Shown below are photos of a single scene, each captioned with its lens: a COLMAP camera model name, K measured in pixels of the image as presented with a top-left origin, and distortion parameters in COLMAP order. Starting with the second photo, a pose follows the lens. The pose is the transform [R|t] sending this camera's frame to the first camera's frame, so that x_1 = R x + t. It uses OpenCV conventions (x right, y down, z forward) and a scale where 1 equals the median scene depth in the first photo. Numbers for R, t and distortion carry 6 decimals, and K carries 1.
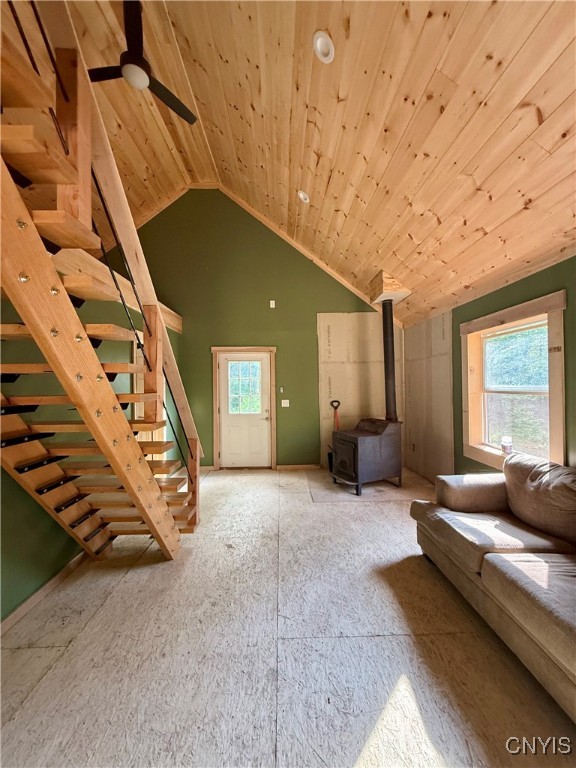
lens RADIAL K [[313.0, 0, 288.0], [0, 313.0, 384.0], [0, 0, 1]] dist [-0.000212, -0.000012]
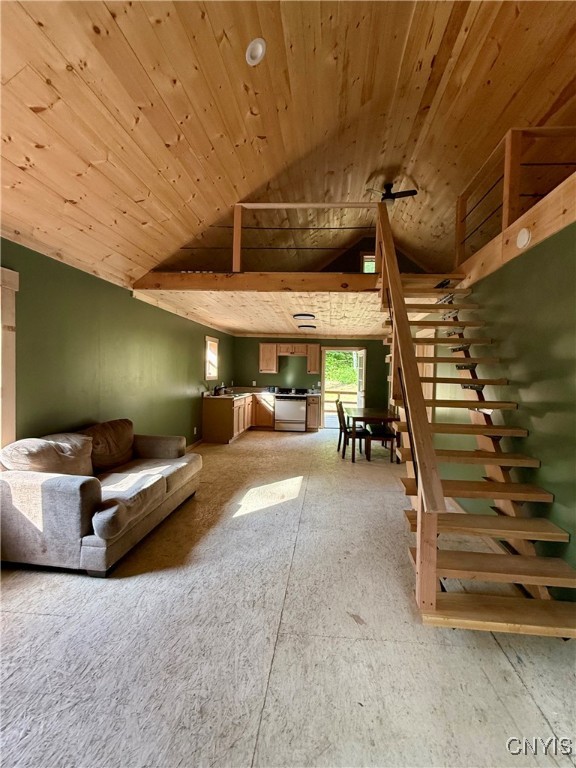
lens RADIAL K [[313.0, 0, 288.0], [0, 313.0, 384.0], [0, 0, 1]] dist [-0.000212, -0.000012]
pose [[-0.988981, -0.016610, 0.147106, -0.074246], [-0.011811, 0.999371, 0.033436, 0.009525], [-0.147569, 0.031330, -0.988555, 0.920672]]
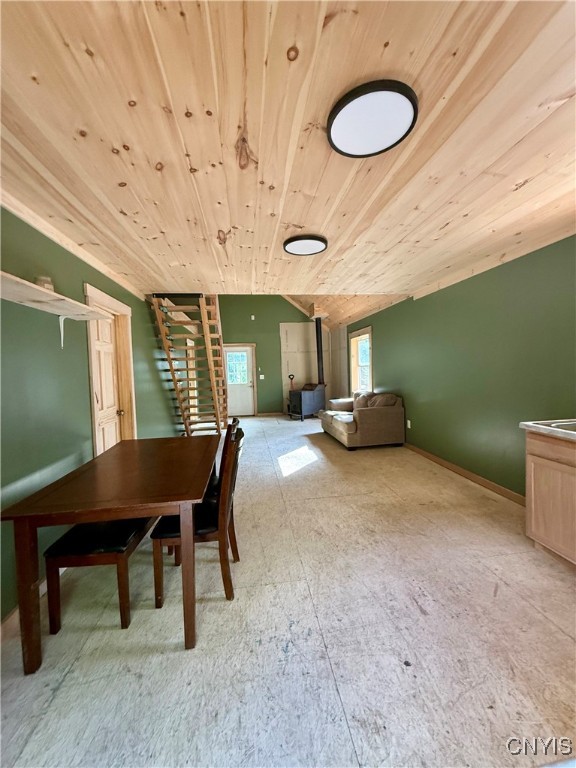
lens RADIAL K [[313.0, 0, 288.0], [0, 313.0, 384.0], [0, 0, 1]] dist [-0.000212, -0.000012]
pose [[0.993816, -0.025970, 0.107959, -0.057881], [0.020905, 0.998639, 0.047785, 0.023818], [-0.109053, -0.045233, 0.993006, -0.766397]]
